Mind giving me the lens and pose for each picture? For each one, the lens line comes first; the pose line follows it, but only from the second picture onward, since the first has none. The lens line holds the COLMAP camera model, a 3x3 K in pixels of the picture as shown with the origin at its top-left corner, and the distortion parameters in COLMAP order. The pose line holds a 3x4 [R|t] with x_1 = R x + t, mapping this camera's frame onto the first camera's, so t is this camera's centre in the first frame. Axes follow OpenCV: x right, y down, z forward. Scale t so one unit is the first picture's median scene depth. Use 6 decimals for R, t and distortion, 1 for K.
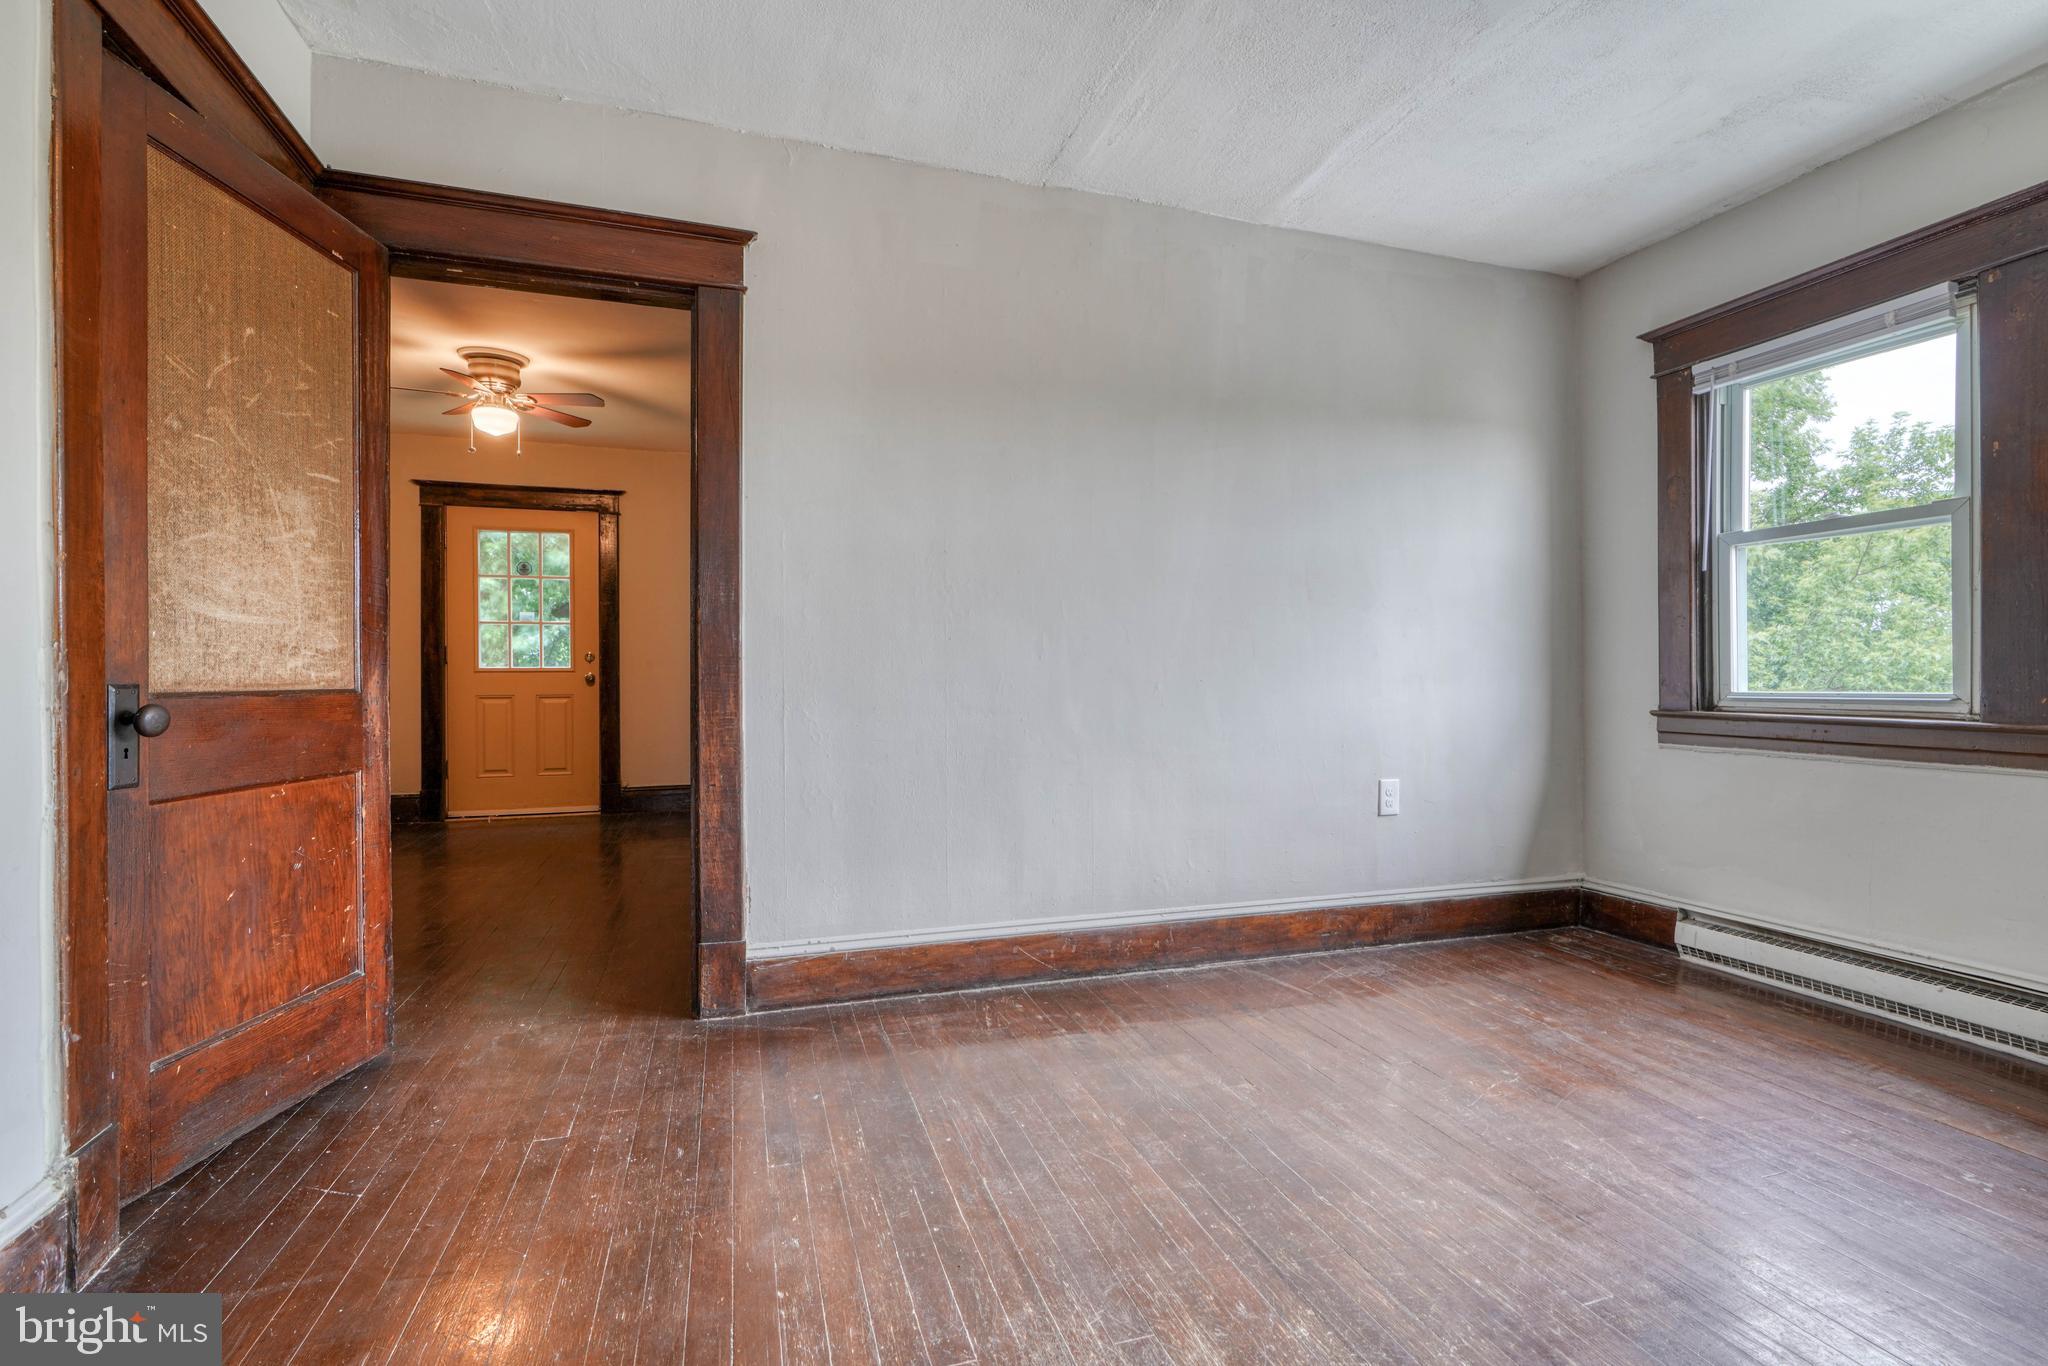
lens RADIAL K [[925.6, 0, 1027.3], [0, 925.6, 673.7], [0, 0, 1]] dist [-0.000420, 0.001747]
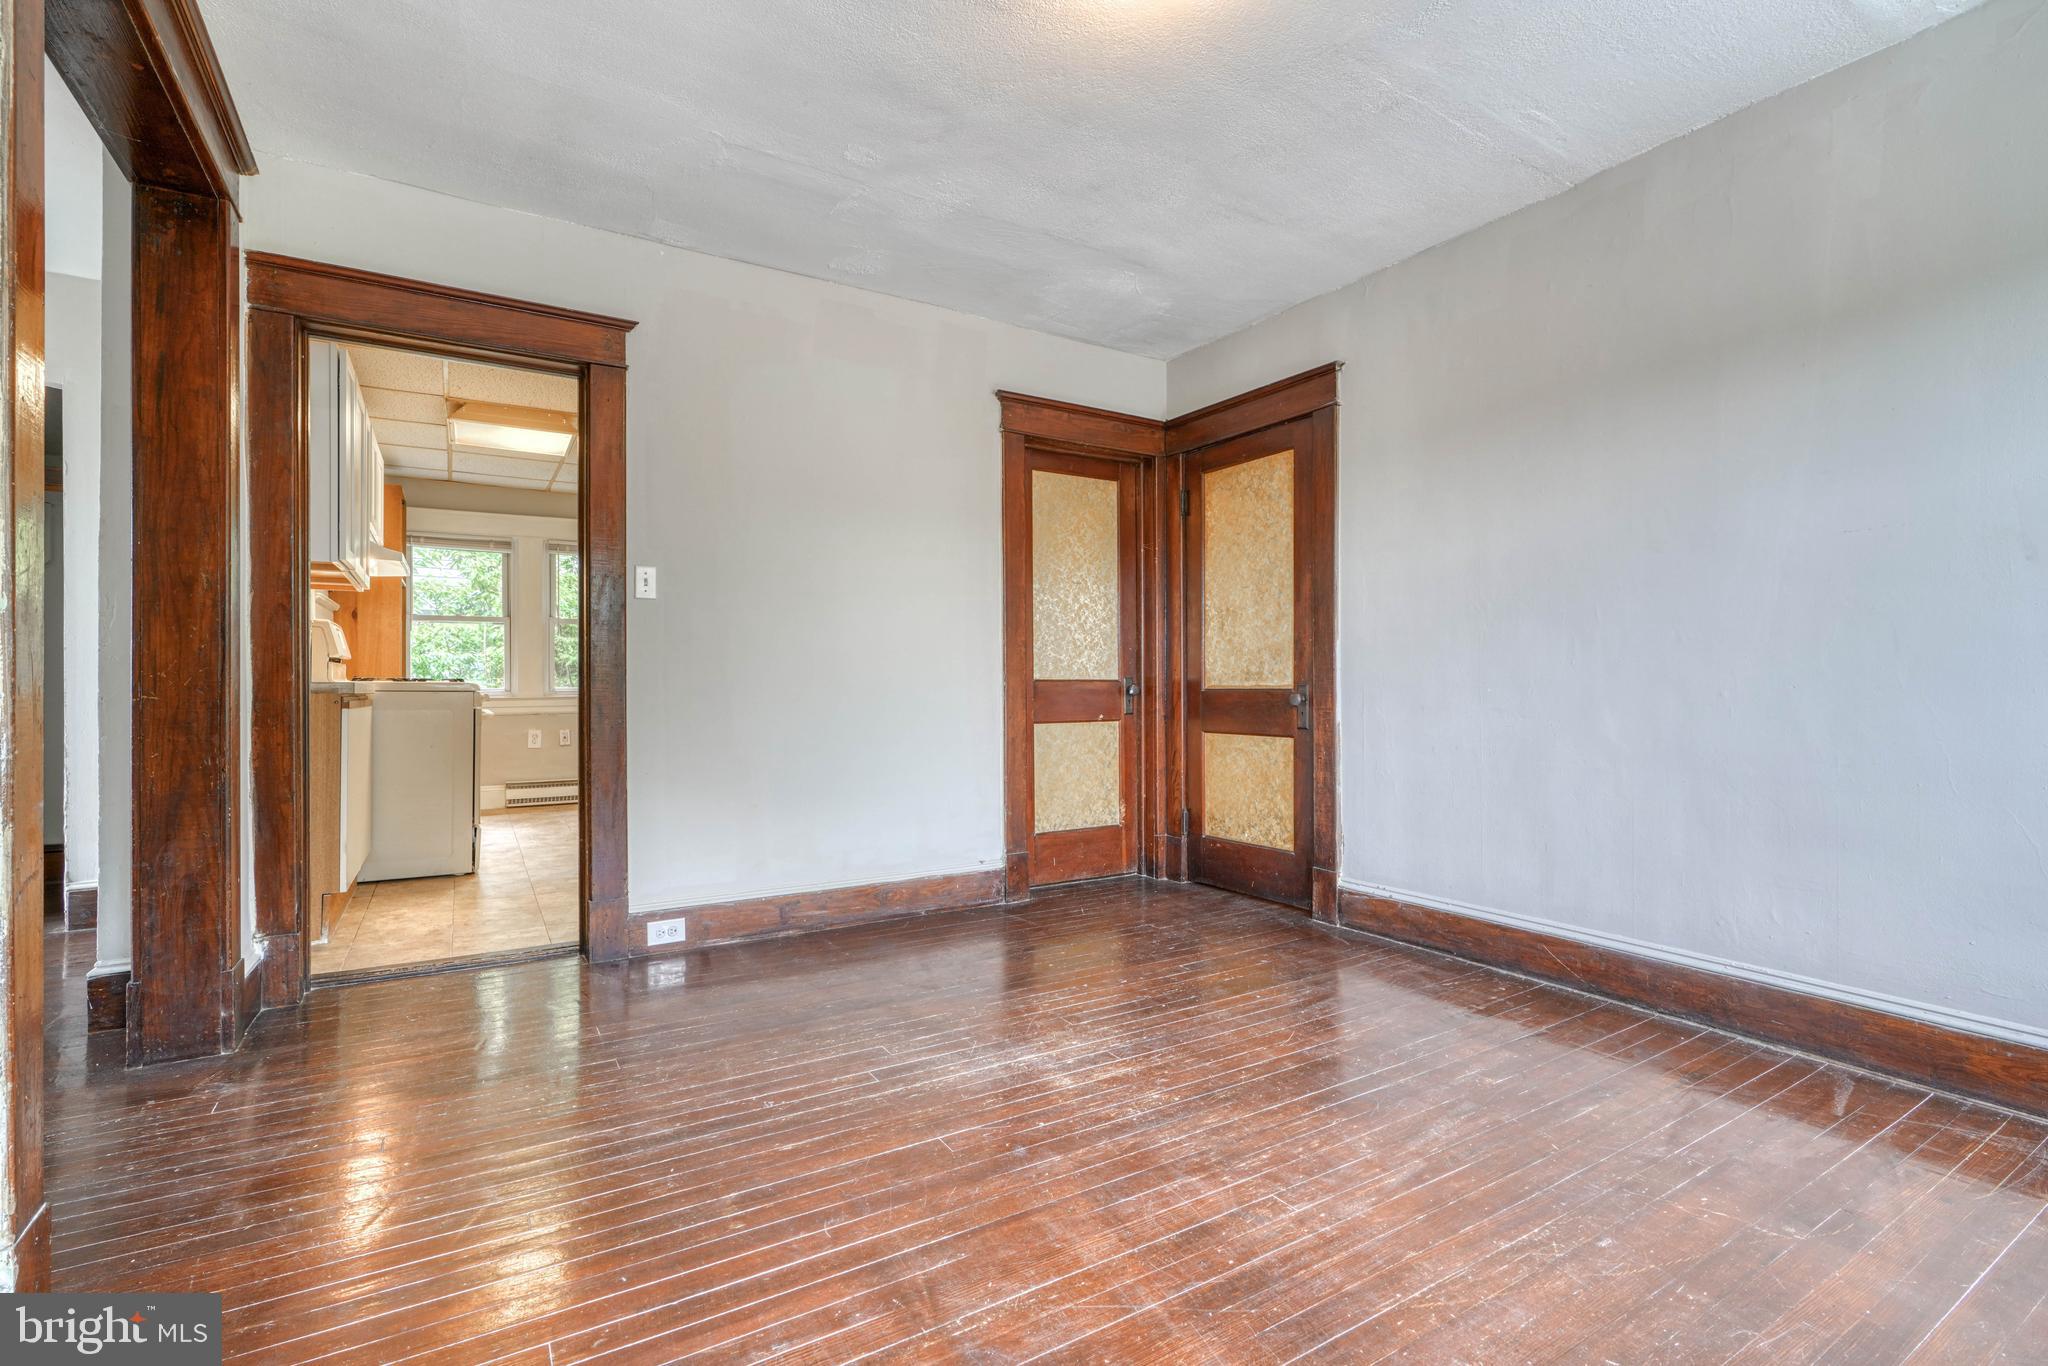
lens RADIAL K [[934.9, 0, 1022.1], [0, 934.9, 687.0], [0, 0, 1]] dist [-0.002379, 0.002023]
pose [[0.228265, 0.003220, -0.973594, 0.938989], [0.006188, 0.999970, 0.004758, -0.000114], [0.973579, -0.007111, 0.228238, 0.216596]]
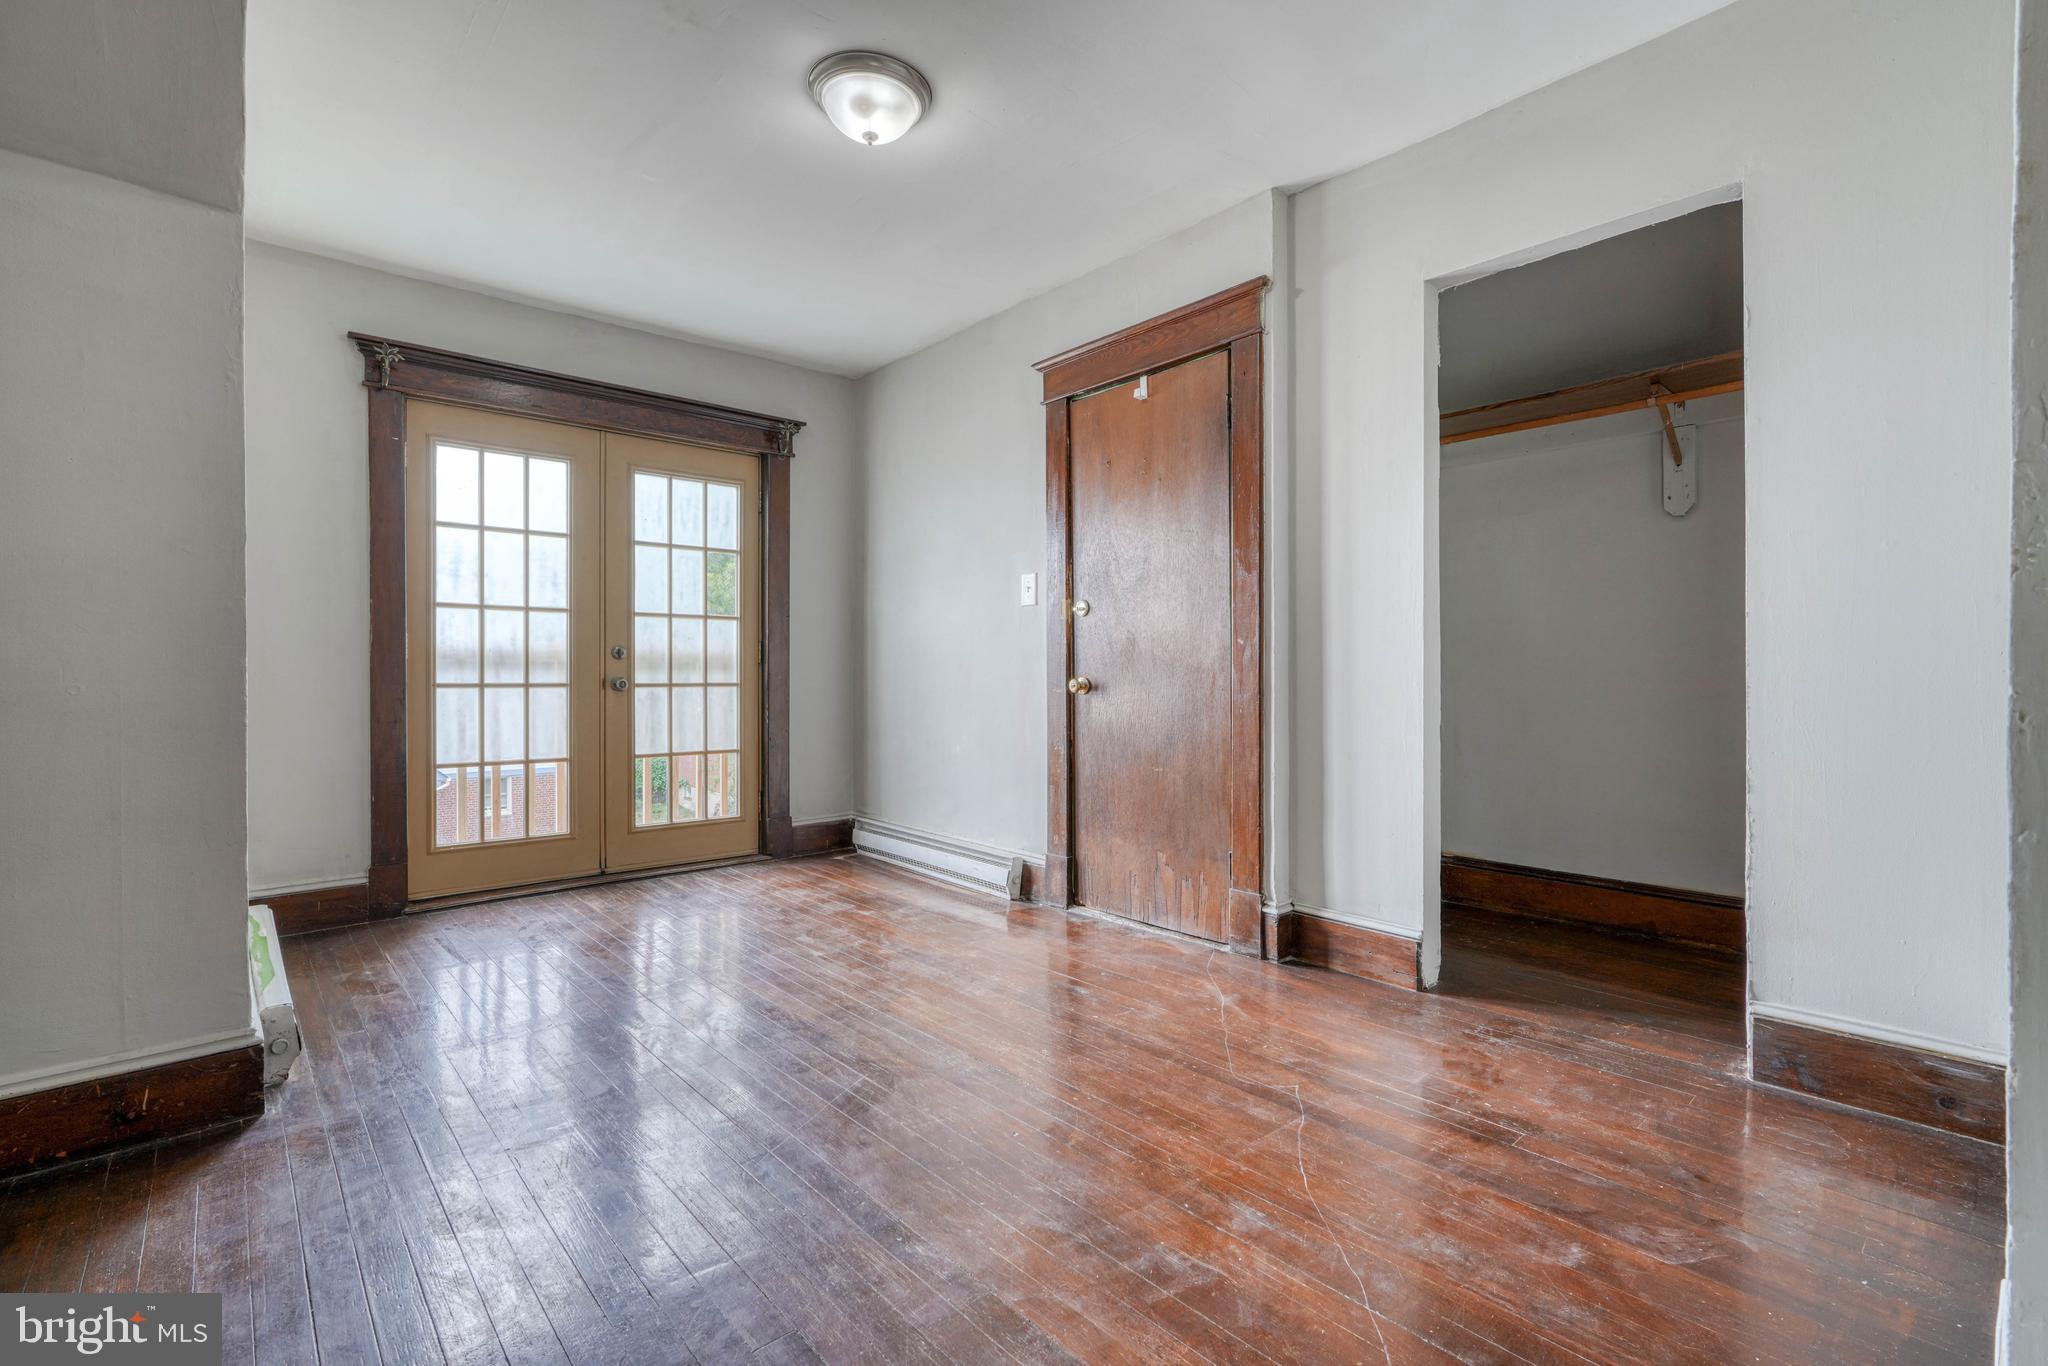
lens RADIAL K [[919.6, 0, 1031.2], [0, 919.6, 678.5], [0, 0, 1]] dist [-0.020200, 0.008636]
pose [[-0.914222, 0.004268, -0.405190, 0.207291], [0.005981, 0.999978, -0.002962, -0.003375], [0.405169, -0.005132, -0.914228, -0.347658]]
